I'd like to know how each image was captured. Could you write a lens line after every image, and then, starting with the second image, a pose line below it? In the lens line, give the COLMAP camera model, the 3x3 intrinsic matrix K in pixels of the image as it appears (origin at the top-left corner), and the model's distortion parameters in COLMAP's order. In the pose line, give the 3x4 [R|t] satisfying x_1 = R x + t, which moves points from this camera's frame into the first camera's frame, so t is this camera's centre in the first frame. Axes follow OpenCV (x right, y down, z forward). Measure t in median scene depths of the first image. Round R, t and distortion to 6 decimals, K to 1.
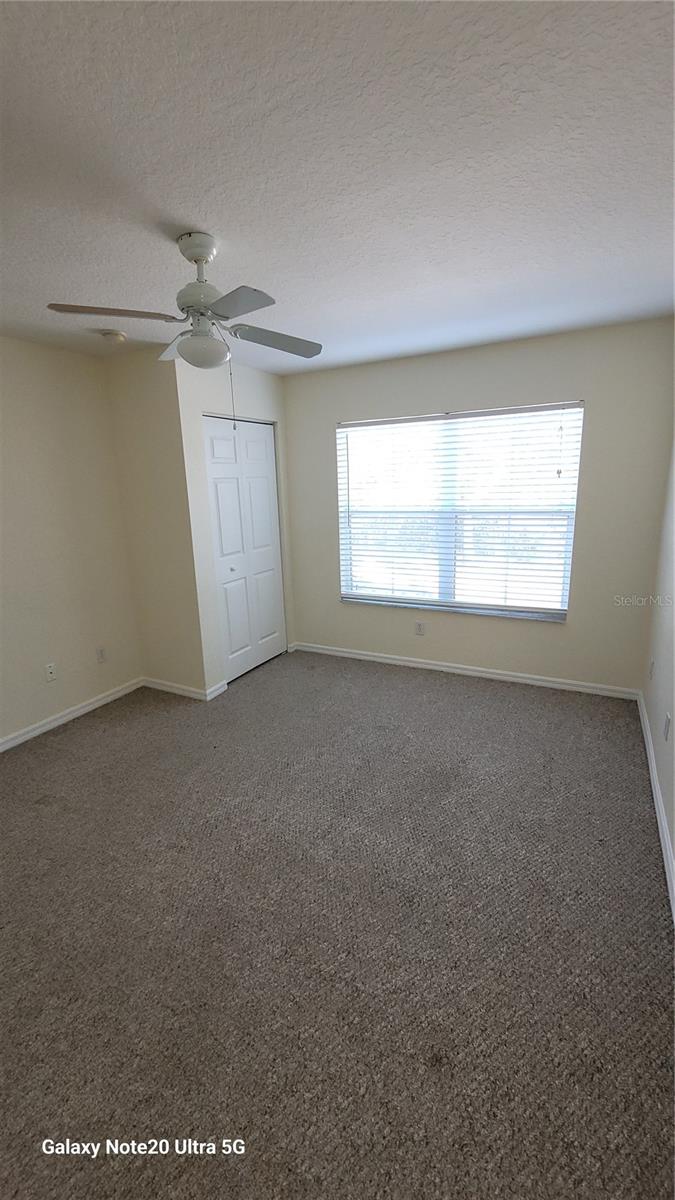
lens RADIAL K [[489.5, 0, 337.5], [0, 489.5, 600.0], [0, 0, 1]] dist [-0.001105, 0.000155]
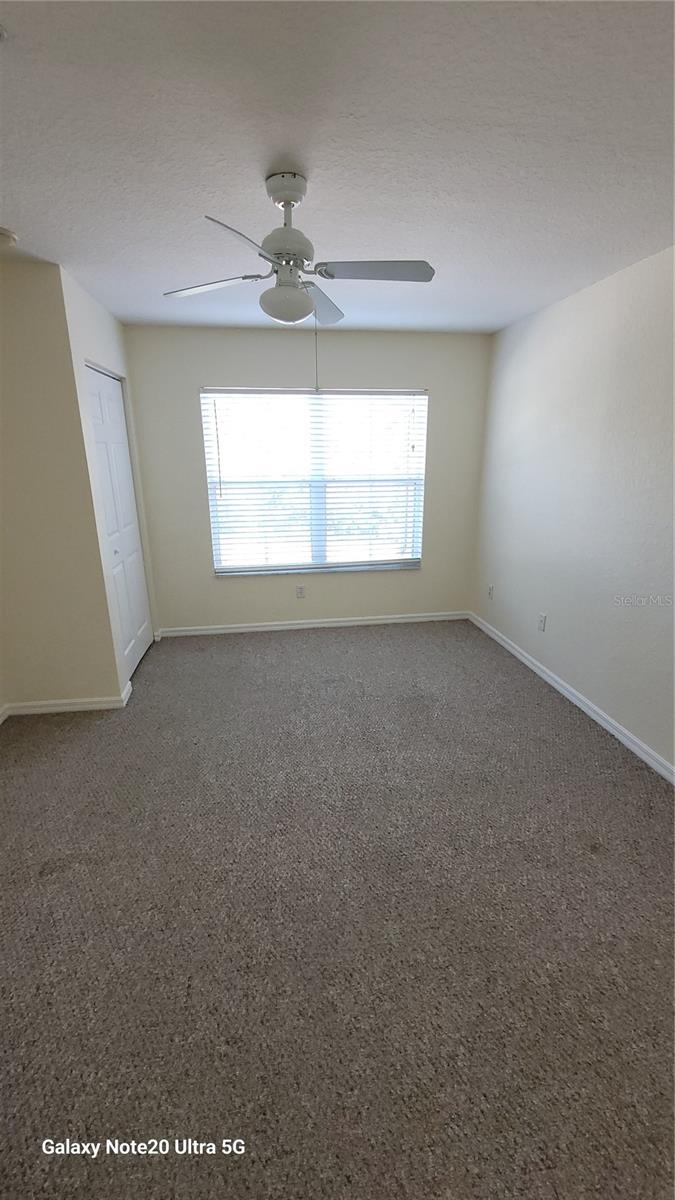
lens RADIAL K [[489.5, 0, 337.5], [0, 489.5, 600.0], [0, 0, 1]] dist [-0.001105, 0.000155]
pose [[0.806730, -0.148288, 0.572012, -0.409554], [0.120838, 0.988944, 0.085951, -0.006686], [-0.578433, -0.000218, 0.815730, 0.087065]]
